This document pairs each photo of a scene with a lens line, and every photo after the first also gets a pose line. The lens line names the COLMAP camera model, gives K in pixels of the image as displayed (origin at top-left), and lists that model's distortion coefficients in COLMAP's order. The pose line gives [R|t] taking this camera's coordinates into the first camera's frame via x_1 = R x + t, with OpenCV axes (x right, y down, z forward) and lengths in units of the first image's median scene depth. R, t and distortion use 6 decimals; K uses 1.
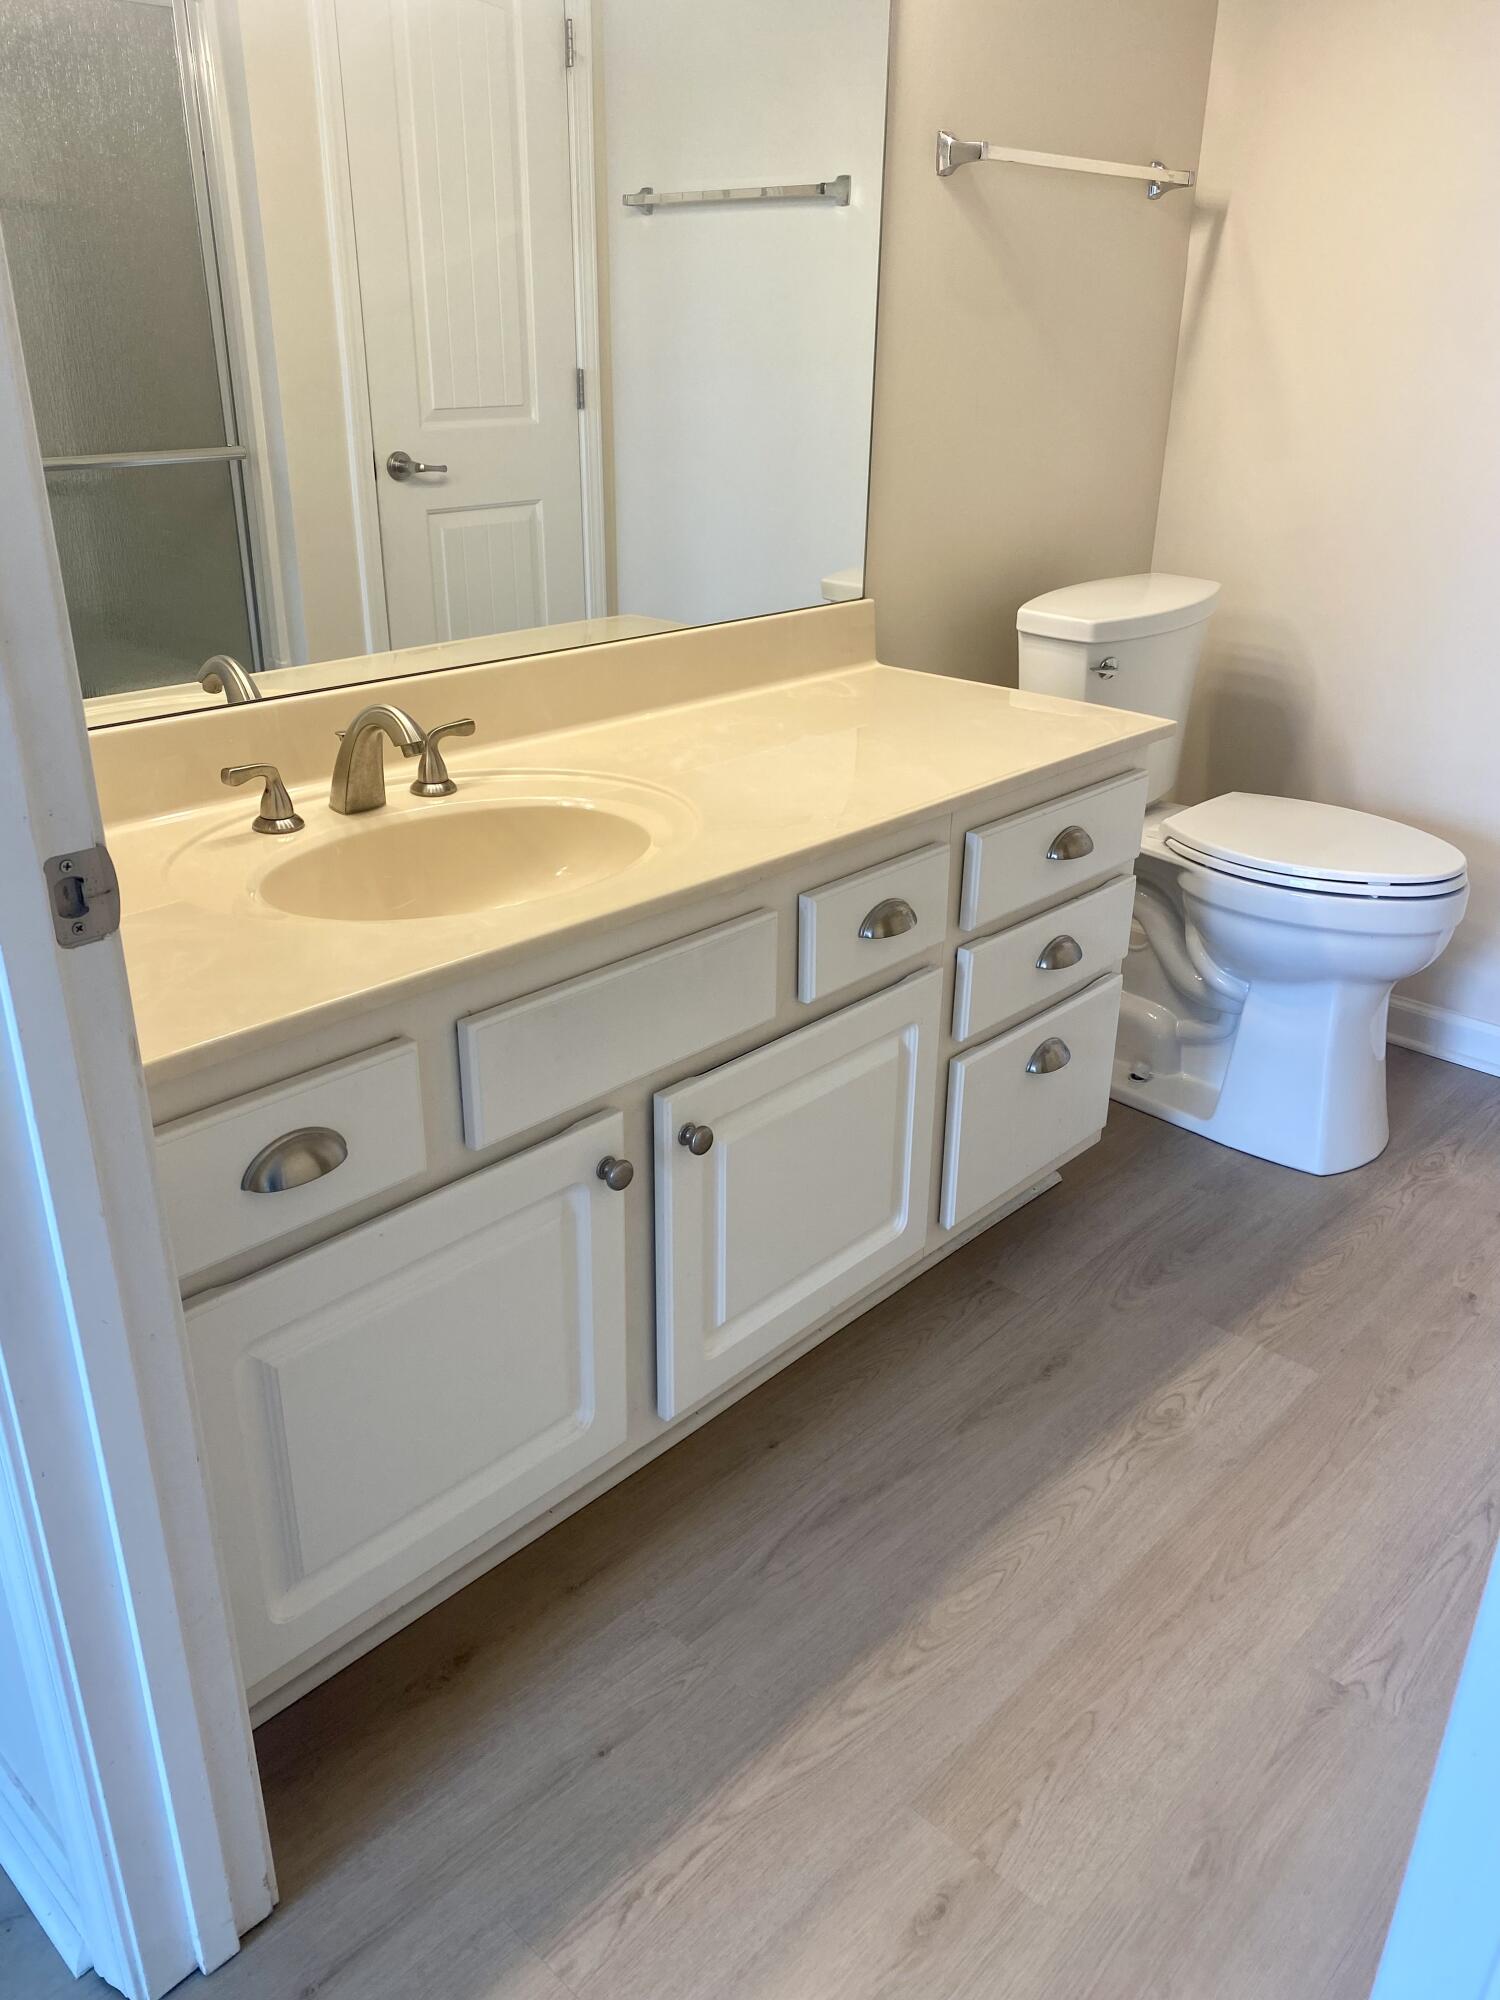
lens RADIAL K [[1526.6, 0, 747.8], [0, 1526.6, 999.2], [0, 0, 1]] dist [0.041848, -0.048268]
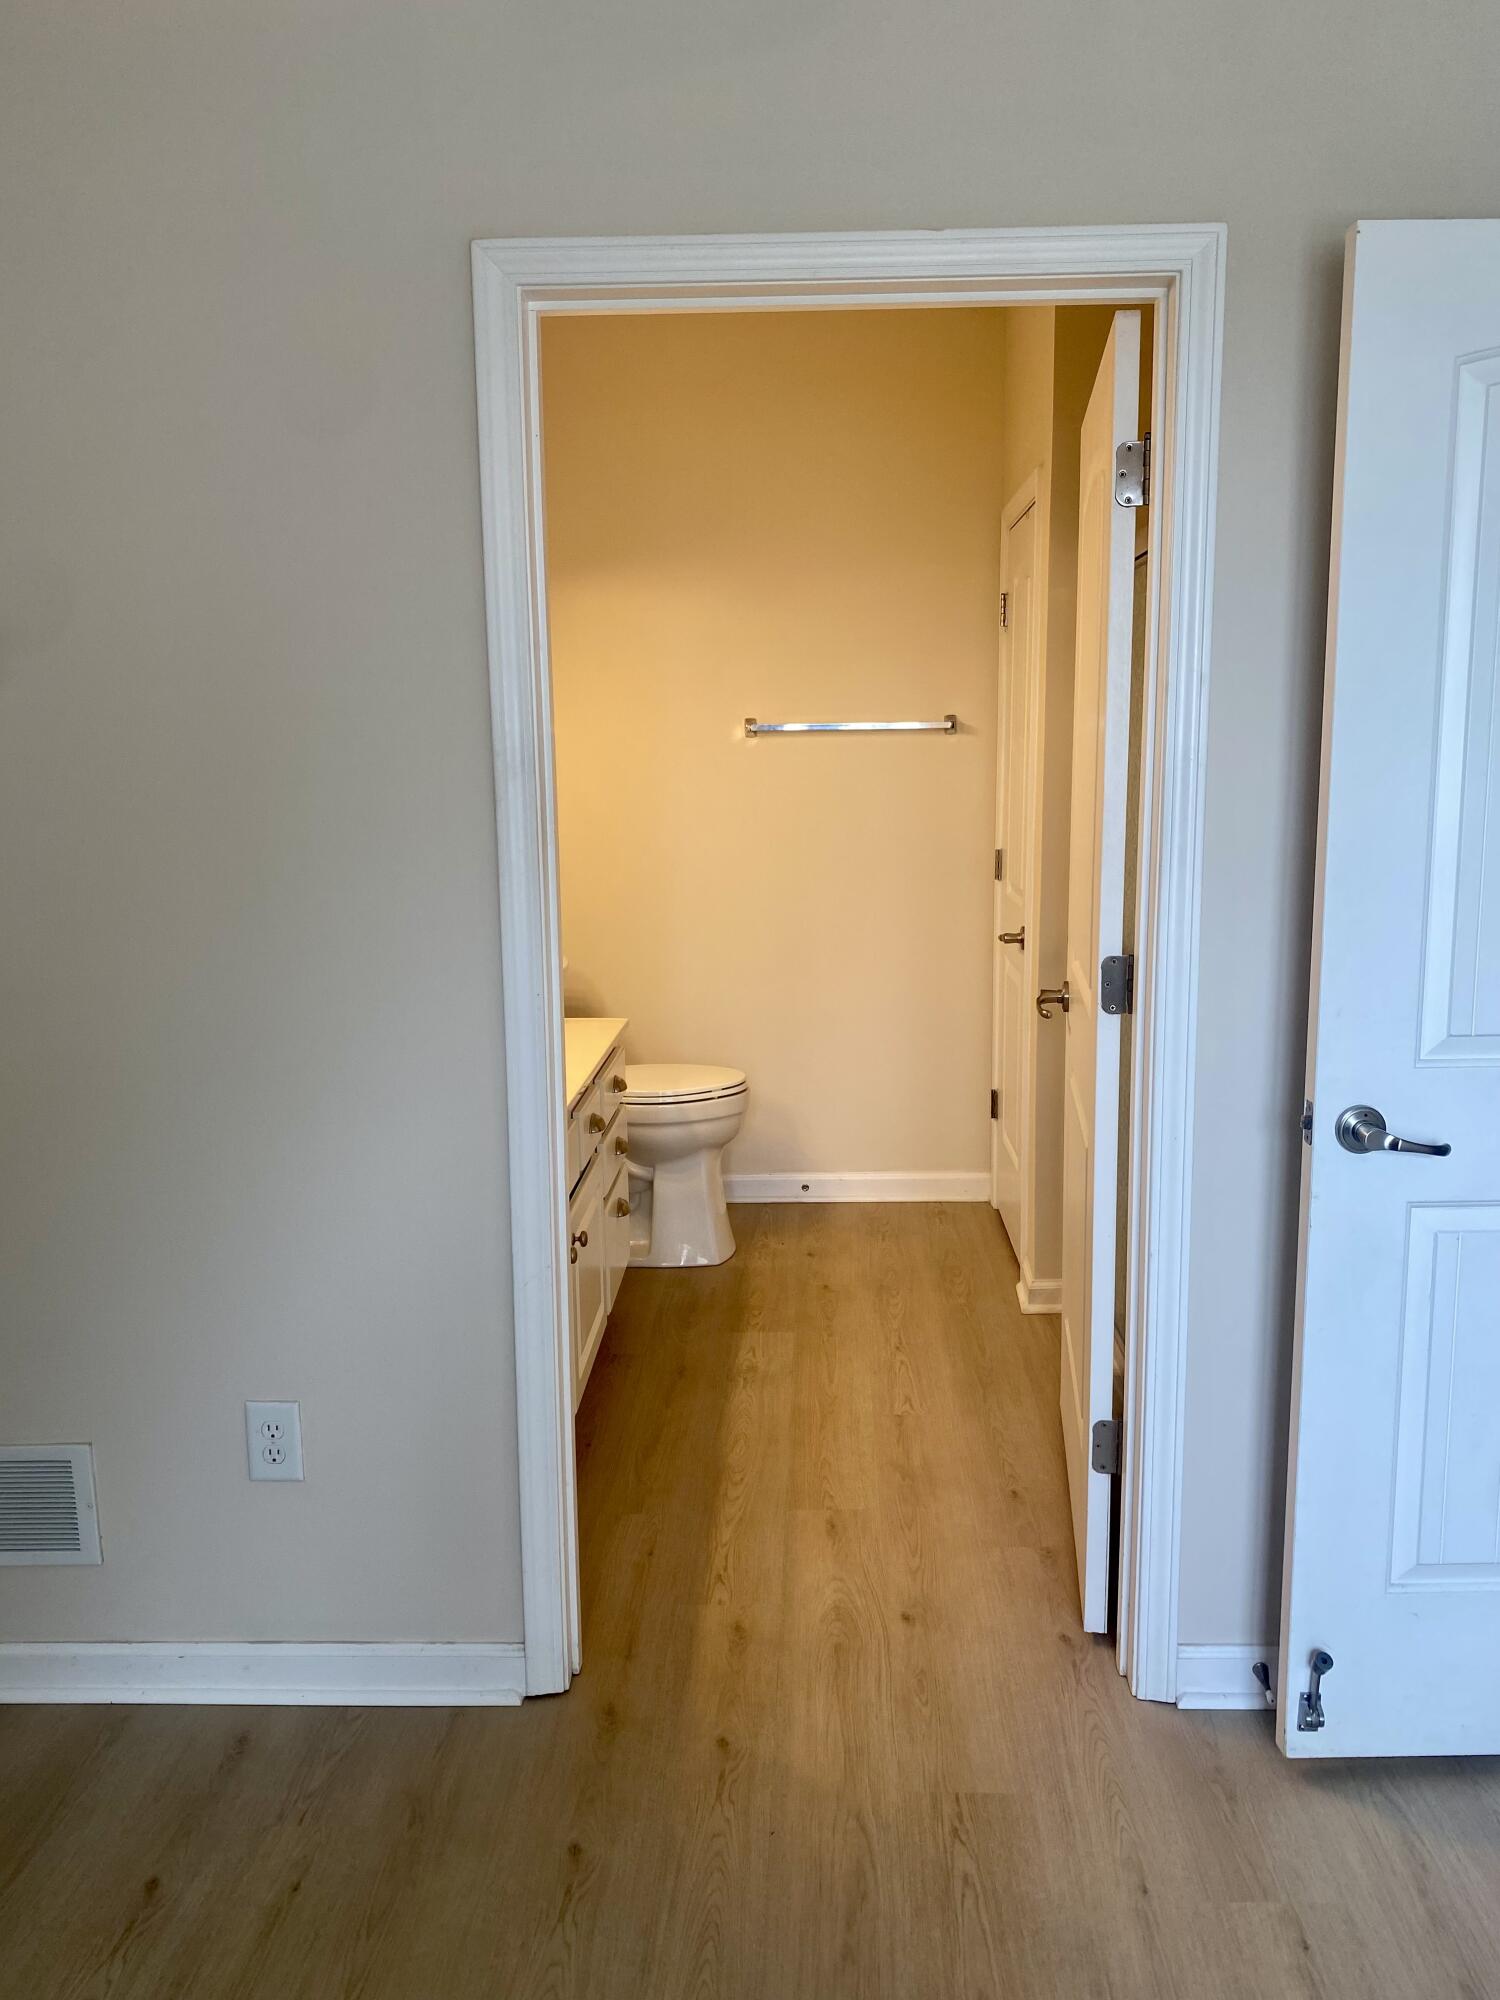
lens RADIAL K [[1526.6, 0, 754.6], [0, 1526.6, 997.9], [0, 0, 1]] dist [0.041848, -0.048268]
pose [[0.754578, -0.130187, 0.643166, -0.859998], [0.288038, 0.946366, -0.146374, 0.120978], [-0.589615, 0.295707, 0.751606, -0.531299]]
